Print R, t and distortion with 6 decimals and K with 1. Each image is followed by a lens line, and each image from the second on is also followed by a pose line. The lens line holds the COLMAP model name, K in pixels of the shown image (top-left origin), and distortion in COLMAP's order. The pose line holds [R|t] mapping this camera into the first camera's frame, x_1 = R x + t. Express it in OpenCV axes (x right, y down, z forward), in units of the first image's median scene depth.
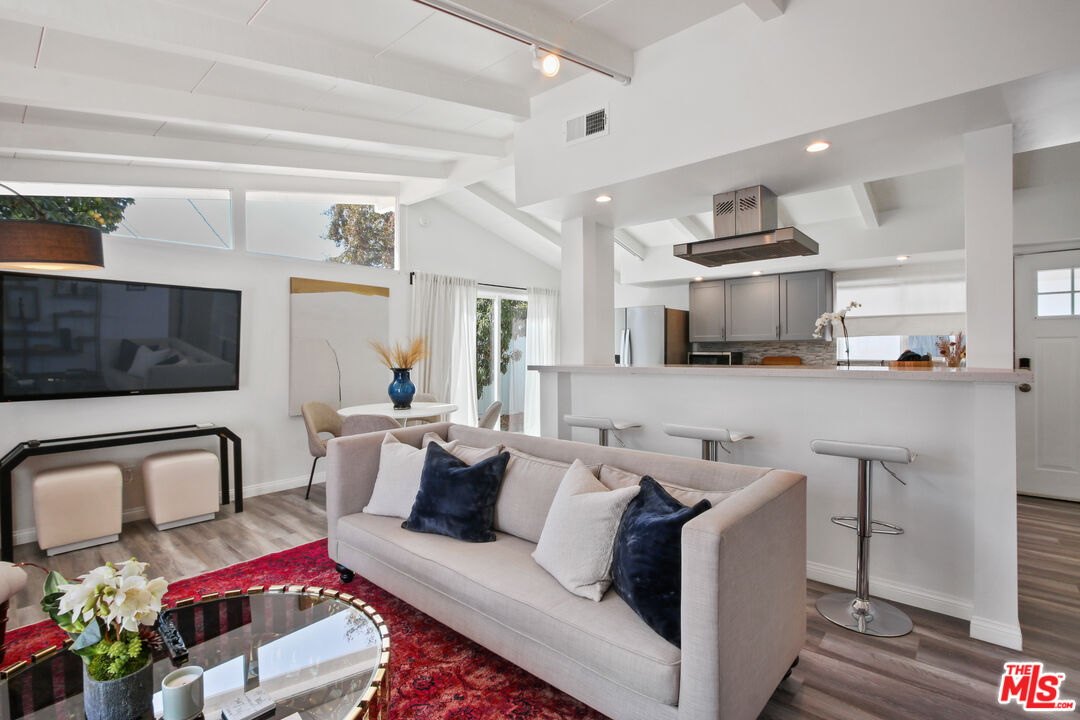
lens RADIAL K [[528.9, 0, 539.8], [0, 528.9, 353.1], [0, 0, 1]] dist [-0.002706, -0.000368]
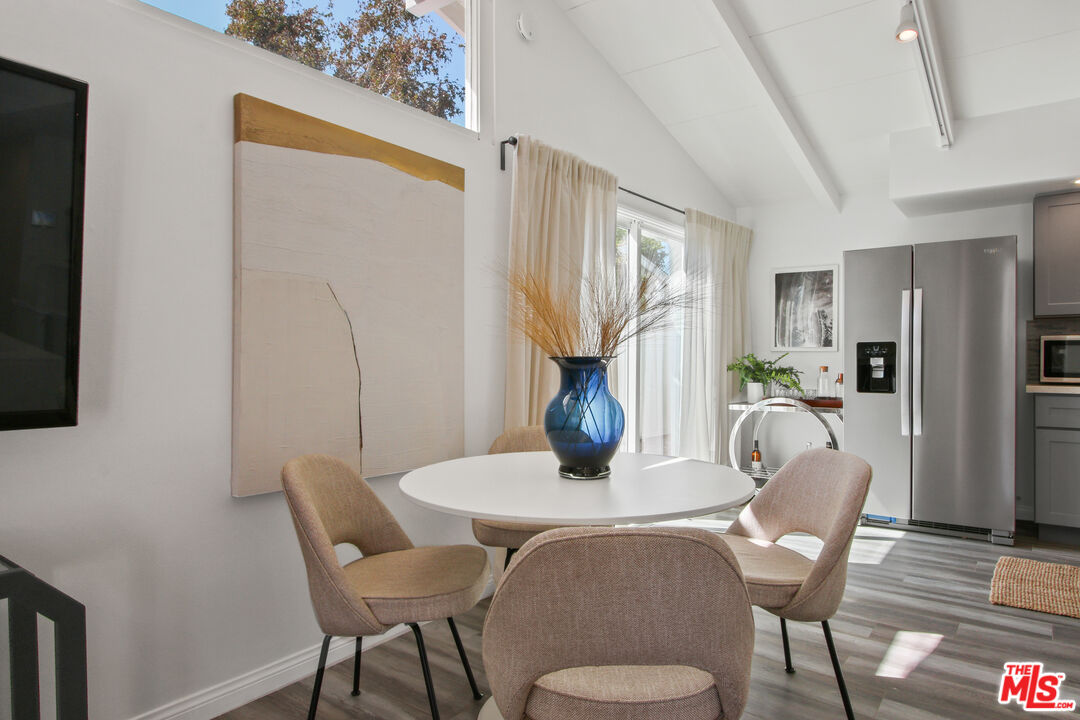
lens RADIAL K [[637.8, 0, 542.2], [0, 637.8, 368.2], [0, 0, 1]] dist [-0.002811, -0.001586]
pose [[0.993745, 0.003748, 0.111609, -0.317080], [-0.005815, 0.999818, 0.018195, 0.027192], [-0.111521, -0.018730, 0.993586, 0.557737]]
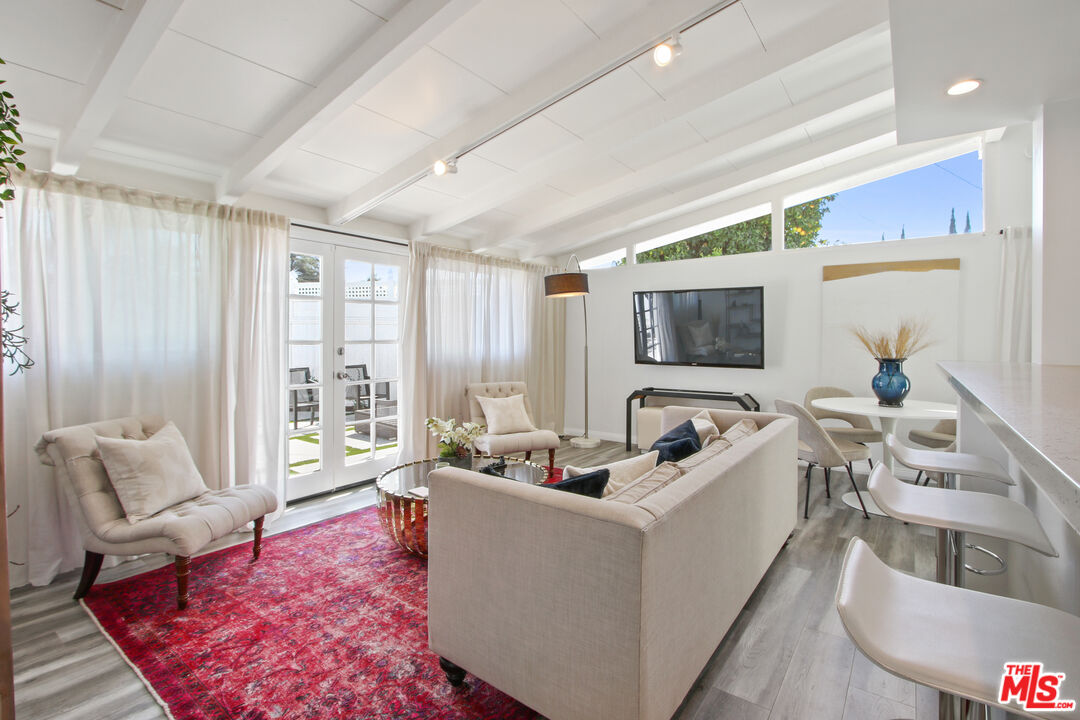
lens RADIAL K [[519.8, 0, 540.9], [0, 519.8, 334.0], [0, 0, 1]] dist [-0.003343, -0.000367]
pose [[0.093663, 0.005934, -0.995586, 0.493454], [-0.002845, 0.999980, 0.005692, -0.013469], [0.995600, 0.002299, 0.093678, 0.346695]]
